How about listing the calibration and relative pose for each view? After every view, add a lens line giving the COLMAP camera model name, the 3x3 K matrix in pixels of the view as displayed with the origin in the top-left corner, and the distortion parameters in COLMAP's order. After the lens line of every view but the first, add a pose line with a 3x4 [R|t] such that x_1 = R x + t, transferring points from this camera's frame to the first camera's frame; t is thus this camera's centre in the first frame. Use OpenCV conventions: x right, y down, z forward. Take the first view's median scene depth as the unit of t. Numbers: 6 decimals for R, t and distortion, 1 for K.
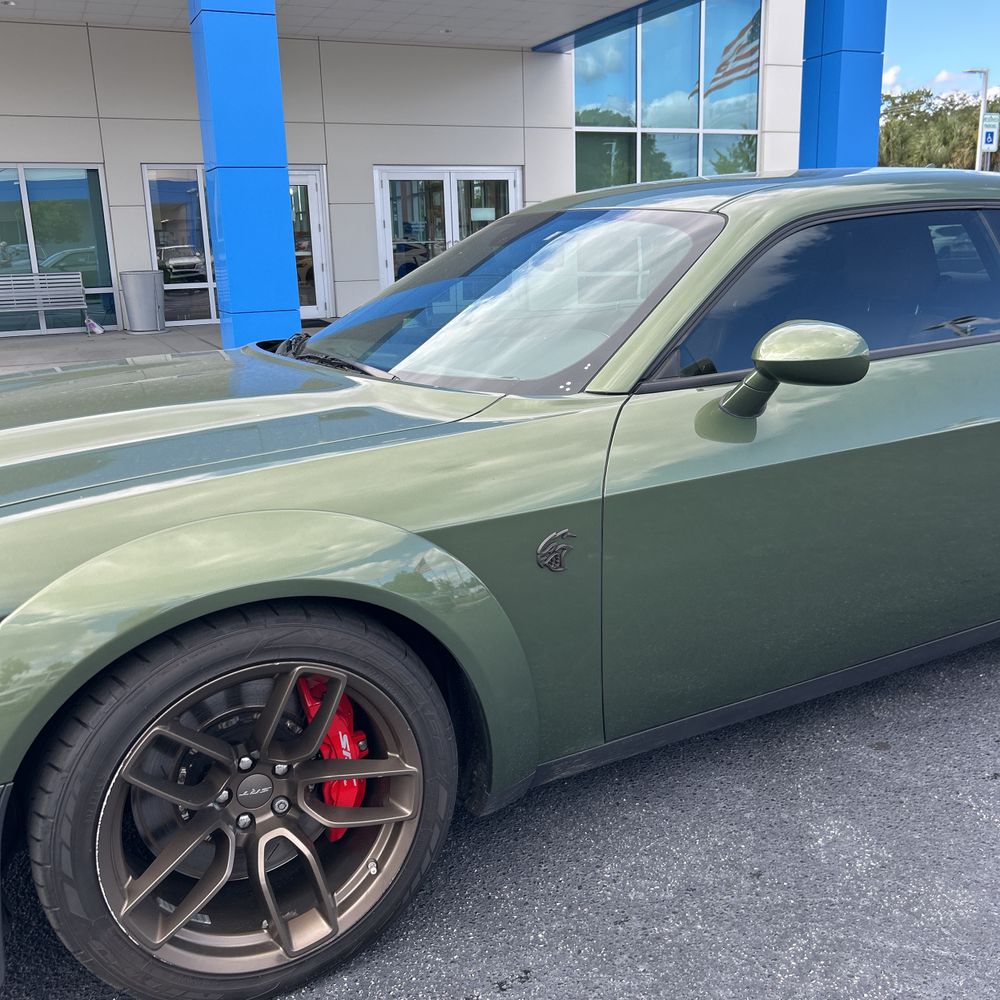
lens RADIAL K [[1021.7, 0, 504.8], [0, 1021.7, 504.6], [0, 0, 1]] dist [0.012574, 0.000000]
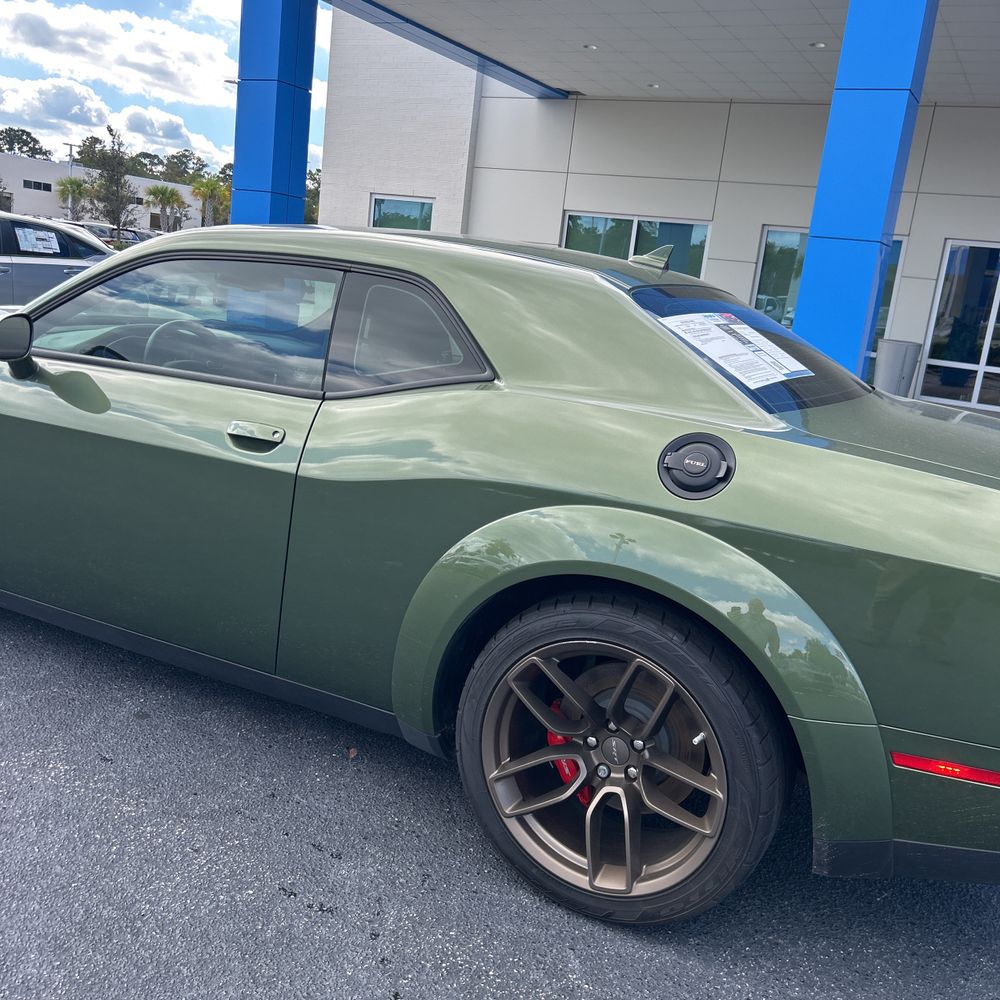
lens RADIAL K [[1021.7, 0, 479.0], [0, 1021.7, 506.7], [0, 0, 1]] dist [0.012574, 0.000000]
pose [[0.556637, 0.275575, -0.783718, 1.299097], [-0.326273, 0.940096, 0.098825, -0.200116], [0.764003, 0.200696, 0.613205, 0.503293]]
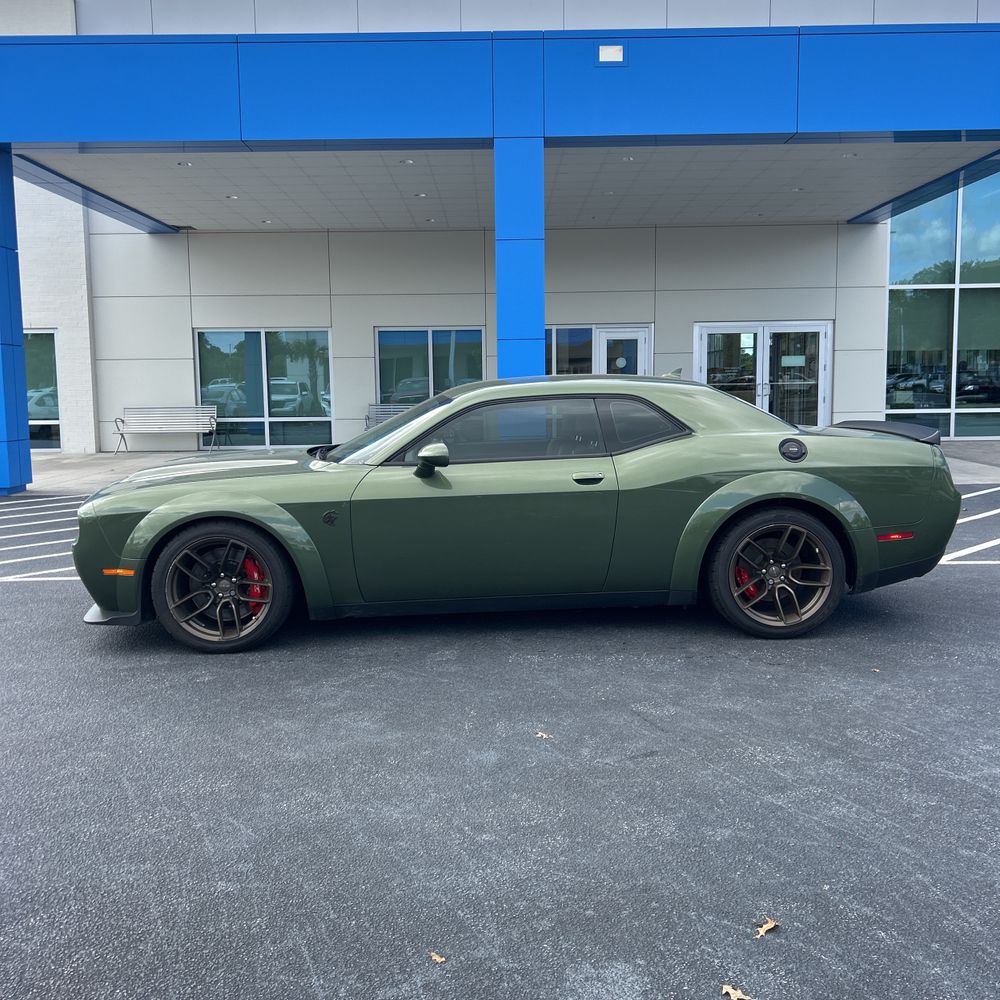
lens RADIAL K [[1021.7, 0, 497.3], [0, 1021.7, 502.9], [0, 0, 1]] dist [0.012574, 0.000000]
pose [[0.901187, 0.069262, -0.427861, 1.137223], [-0.121869, 0.987816, -0.096781, 0.150783], [0.415945, 0.139360, 0.898648, -0.913096]]
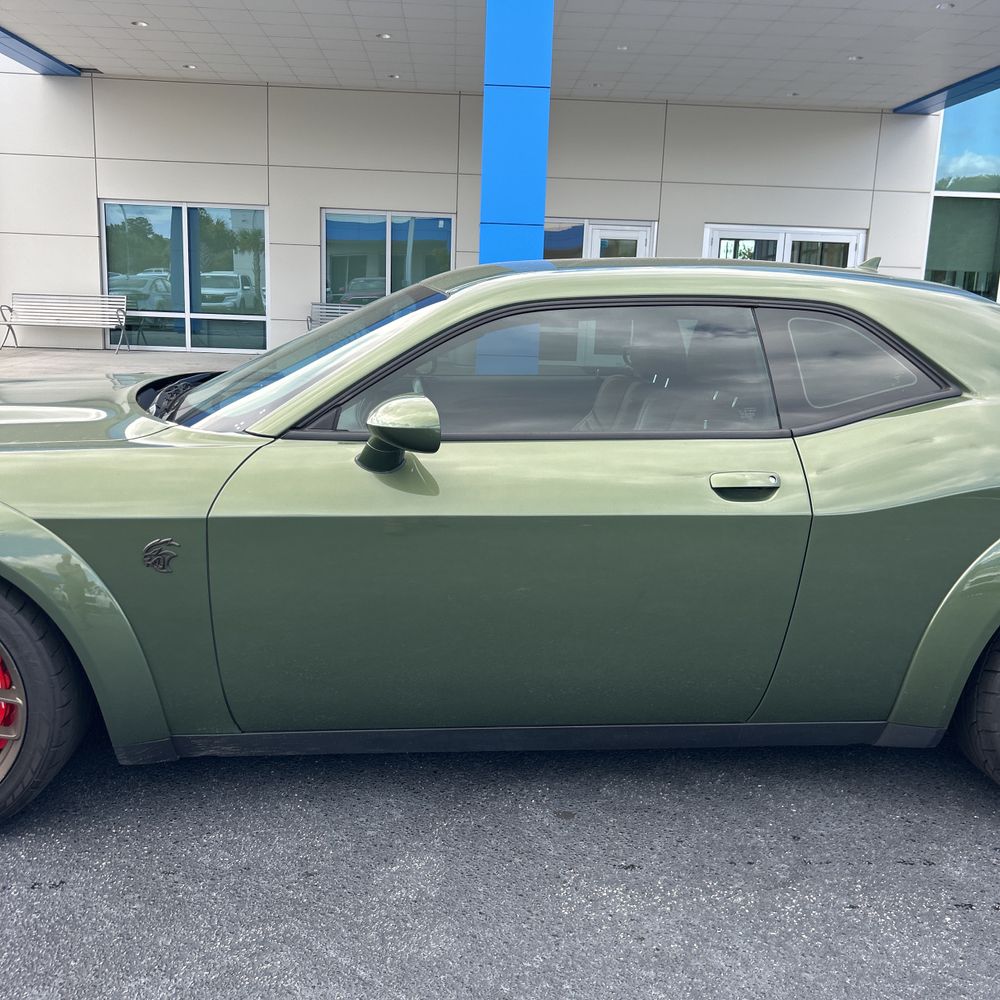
lens RADIAL K [[1021.7, 0, 496.7], [0, 1021.7, 499.4], [0, 0, 1]] dist [0.012574, 0.000000]
pose [[0.916305, 0.141251, -0.374745, 0.596851], [-0.160089, 0.986911, -0.019449, -0.041386], [0.367093, 0.077814, 0.926924, 0.002813]]
